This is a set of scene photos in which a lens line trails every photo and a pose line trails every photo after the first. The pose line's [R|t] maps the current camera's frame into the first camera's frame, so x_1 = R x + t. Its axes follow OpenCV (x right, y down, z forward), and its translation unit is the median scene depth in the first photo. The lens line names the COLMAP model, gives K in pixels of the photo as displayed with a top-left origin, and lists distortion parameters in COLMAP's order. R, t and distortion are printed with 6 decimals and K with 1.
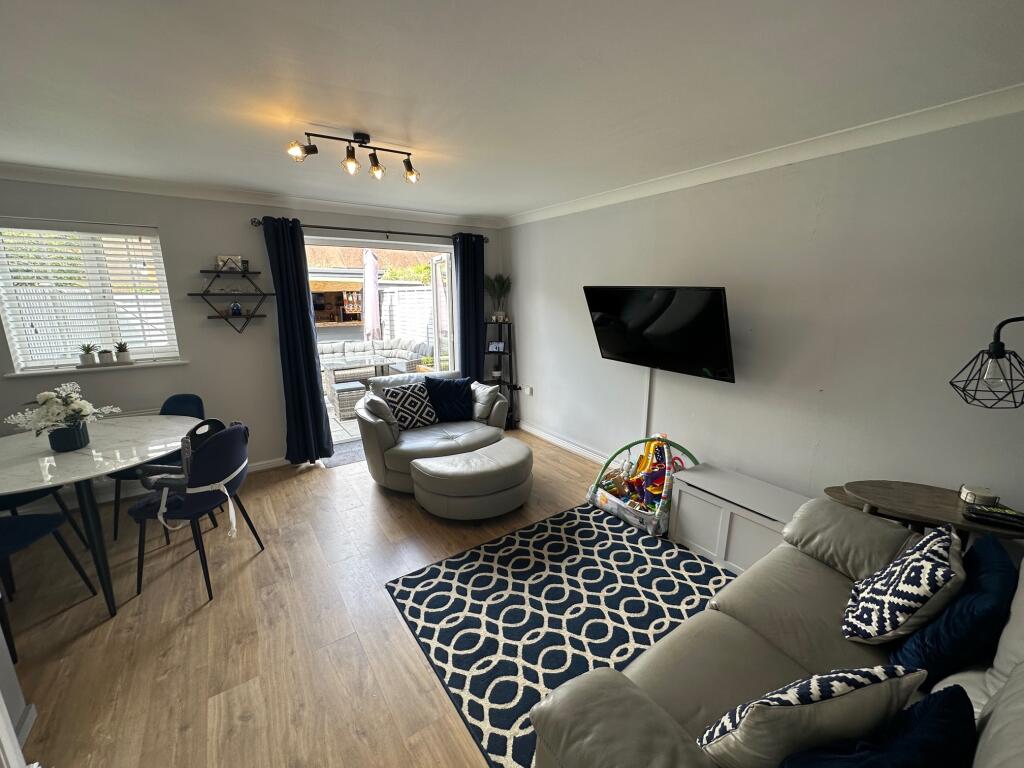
lens RADIAL K [[408.5, 0, 509.5], [0, 408.5, 383.3], [0, 0, 1]] dist [-0.006878, 0.000279]
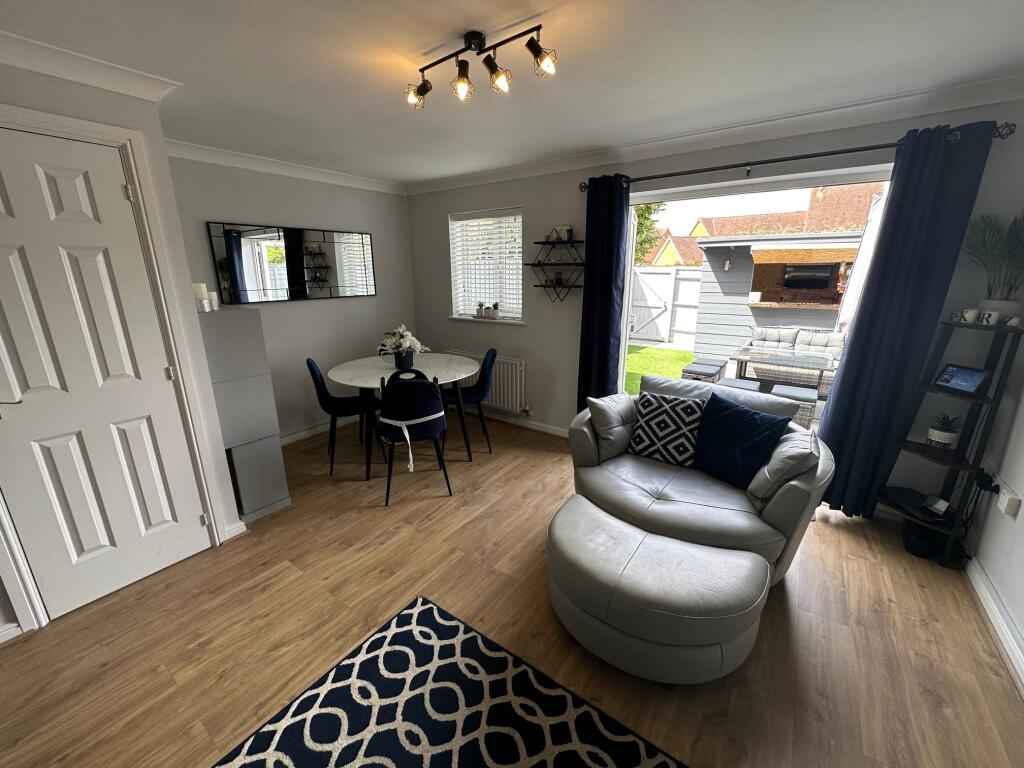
lens RADIAL K [[408.5, 0, 511.9], [0, 408.5, 382.5], [0, 0, 1]] dist [-0.006878, 0.000279]
pose [[0.333754, 0.249568, -0.909024, 0.323509], [-0.197880, 0.961380, 0.191289, -0.113268], [0.921657, 0.116034, 0.370249, 0.589291]]
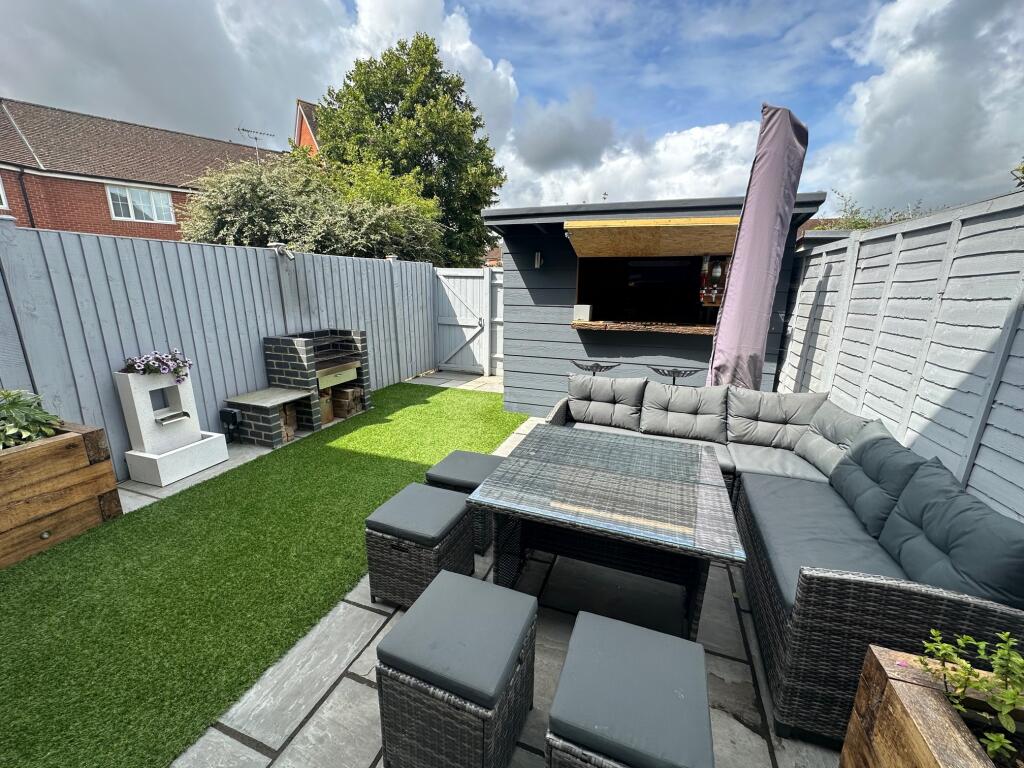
lens RADIAL K [[408.5, 0, 507.7], [0, 408.5, 386.6], [0, 0, 1]] dist [-0.006878, 0.000279]
pose [[0.570955, 0.210183, -0.793620, -0.428036], [-0.189155, 0.974344, 0.121962, -0.288017], [0.798893, 0.080482, 0.596064, 1.653346]]
